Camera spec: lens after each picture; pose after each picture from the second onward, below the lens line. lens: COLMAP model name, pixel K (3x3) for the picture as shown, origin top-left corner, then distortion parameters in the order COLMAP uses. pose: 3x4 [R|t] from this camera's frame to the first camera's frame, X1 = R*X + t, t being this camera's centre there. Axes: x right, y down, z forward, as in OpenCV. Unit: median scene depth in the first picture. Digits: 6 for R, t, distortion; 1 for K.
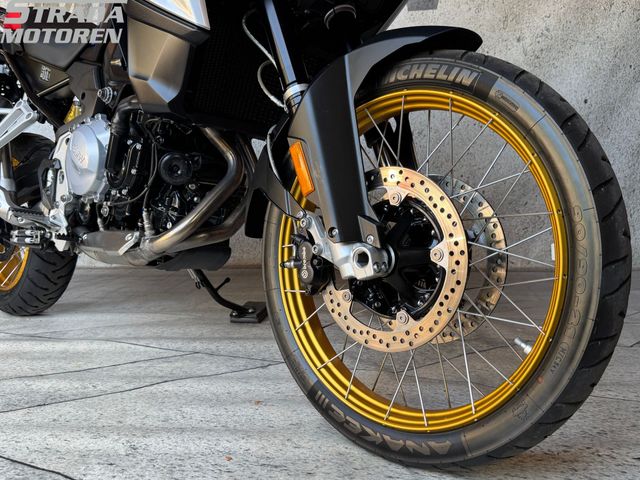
lens RADIAL K [[581.8, 0, 317.0], [0, 581.8, 241.3], [0, 0, 1]] dist [0.002178, -0.024224]
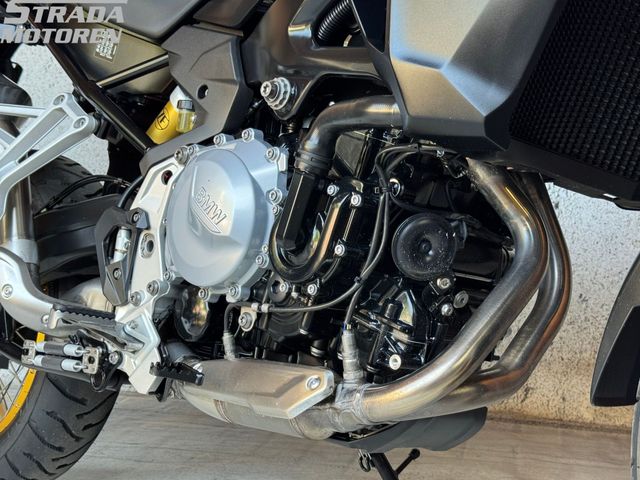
lens RADIAL K [[977.4, 0, 321.3], [0, 977.4, 236.7], [0, 0, 1]] dist [0.123886, 0.000000]
pose [[0.995587, 0.045417, -0.082120, -0.228142], [-0.053416, 0.993754, -0.097981, -0.043193], [0.077157, 0.101935, 0.991794, 0.161113]]
